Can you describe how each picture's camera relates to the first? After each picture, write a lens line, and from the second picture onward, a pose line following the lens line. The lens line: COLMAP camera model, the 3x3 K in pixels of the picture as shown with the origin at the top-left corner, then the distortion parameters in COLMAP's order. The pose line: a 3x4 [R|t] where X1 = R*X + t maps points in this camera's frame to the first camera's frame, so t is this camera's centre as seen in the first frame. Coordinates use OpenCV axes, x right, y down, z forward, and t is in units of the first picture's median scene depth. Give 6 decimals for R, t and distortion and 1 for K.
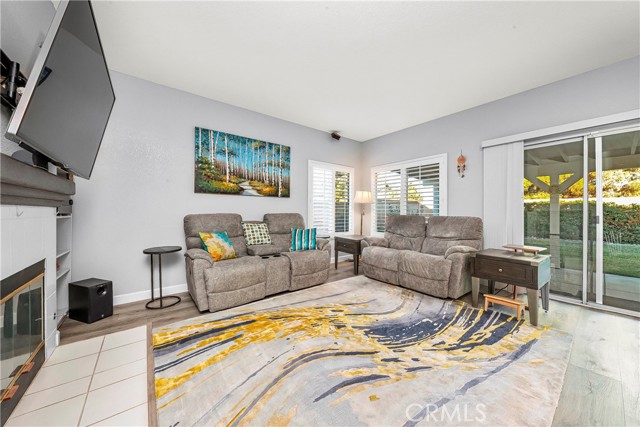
lens RADIAL K [[221.7, 0, 320.4], [0, 221.7, 211.3], [0, 0, 1]] dist [0.003117, -0.000005]
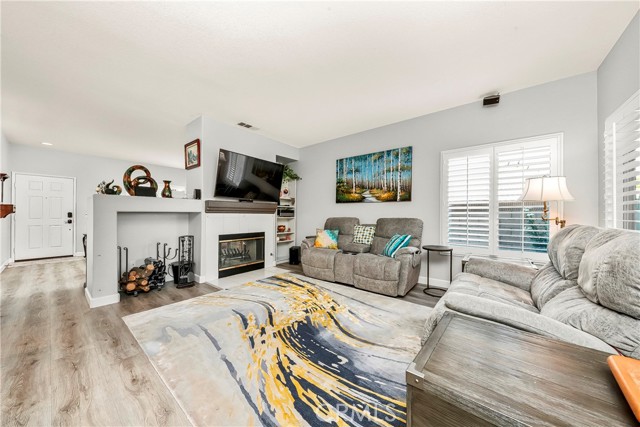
lens RADIAL K [[221.7, 0, 318.1], [0, 221.7, 213.9], [0, 0, 1]] dist [0.003117, -0.000005]
pose [[0.215947, -0.009786, -0.976356, 0.862241], [-0.007623, 0.999902, -0.011708, 0.006497], [0.976375, 0.009971, 0.215851, 0.542251]]
